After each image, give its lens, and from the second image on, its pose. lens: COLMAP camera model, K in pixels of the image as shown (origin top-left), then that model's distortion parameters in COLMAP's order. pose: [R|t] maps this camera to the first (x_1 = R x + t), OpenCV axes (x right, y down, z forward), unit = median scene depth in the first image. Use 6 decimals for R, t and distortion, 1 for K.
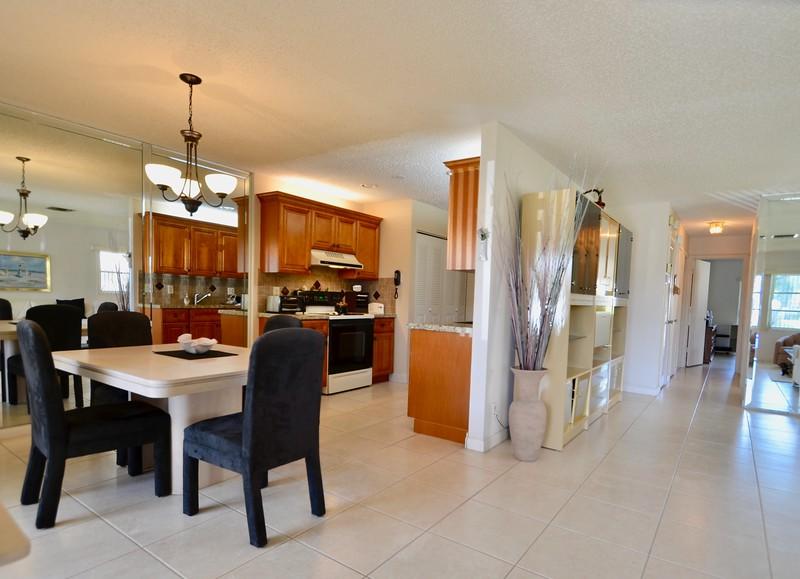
lens RADIAL K [[447.7, 0, 409.3], [0, 447.7, 323.0], [0, 0, 1]] dist [-0.002139, -0.000424]
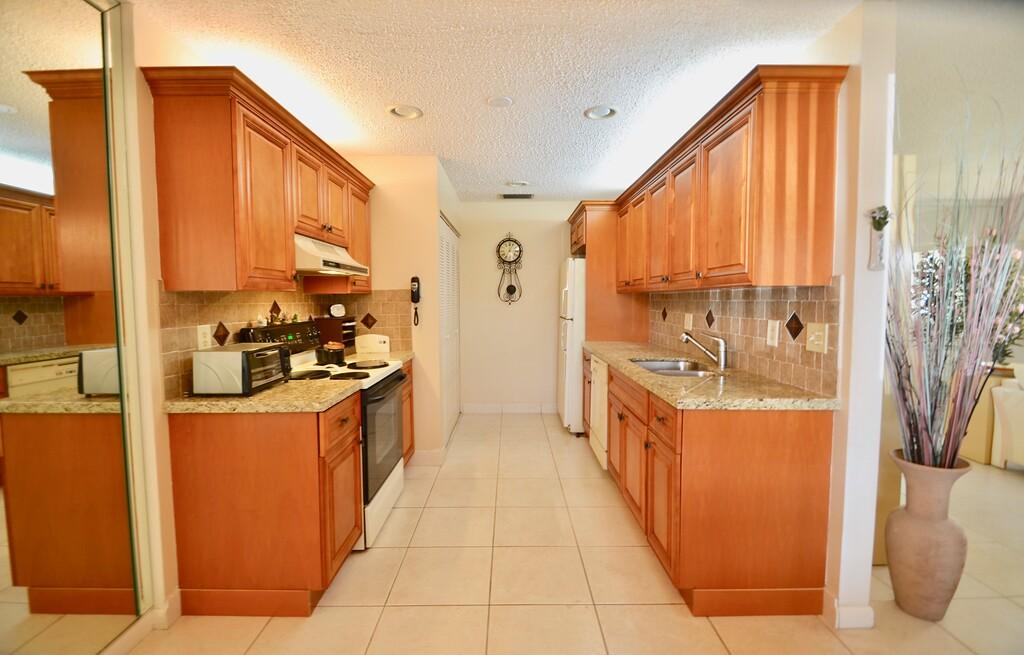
lens RADIAL K [[452.8, 0, 512.0], [0, 452.8, 327.5], [0, 0, 1]] dist [-0.001426, -0.000289]
pose [[0.817555, -0.074674, 0.570988, -0.307334], [0.064690, 0.997190, 0.037787, -0.077429], [-0.572205, 0.006044, 0.820089, 0.524340]]
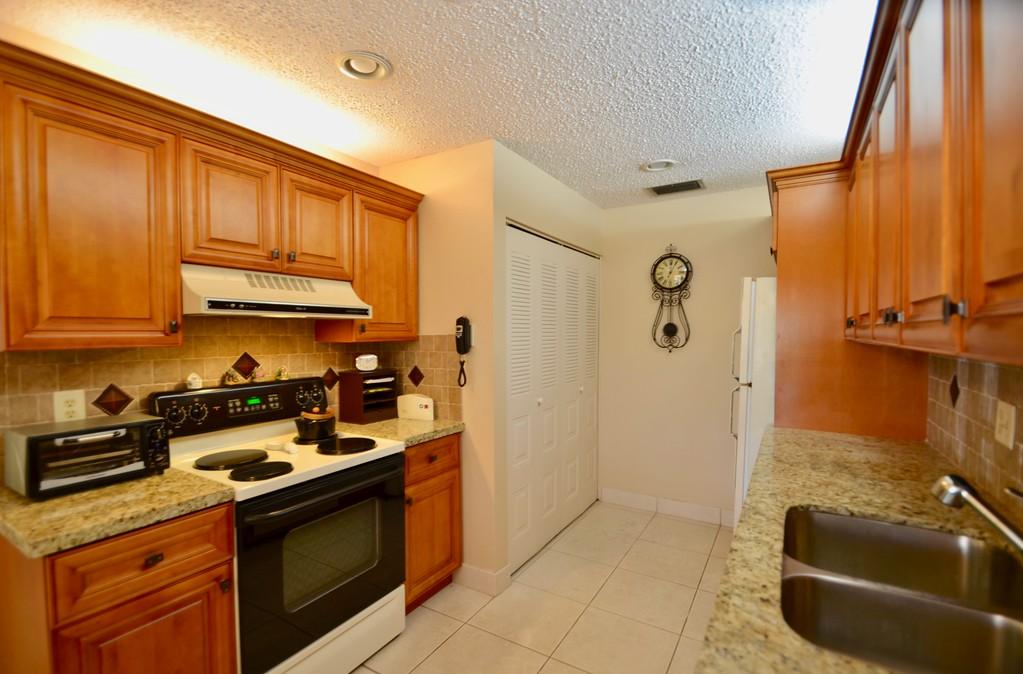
lens RADIAL K [[468.3, 0, 503.9], [0, 468.3, 348.2], [0, 0, 1]] dist [0.015695, -0.017671]
pose [[0.997508, -0.039311, 0.058580, -0.017926], [0.040558, 0.998972, -0.020253, -0.092639], [-0.057724, 0.022579, 0.998077, 0.671315]]
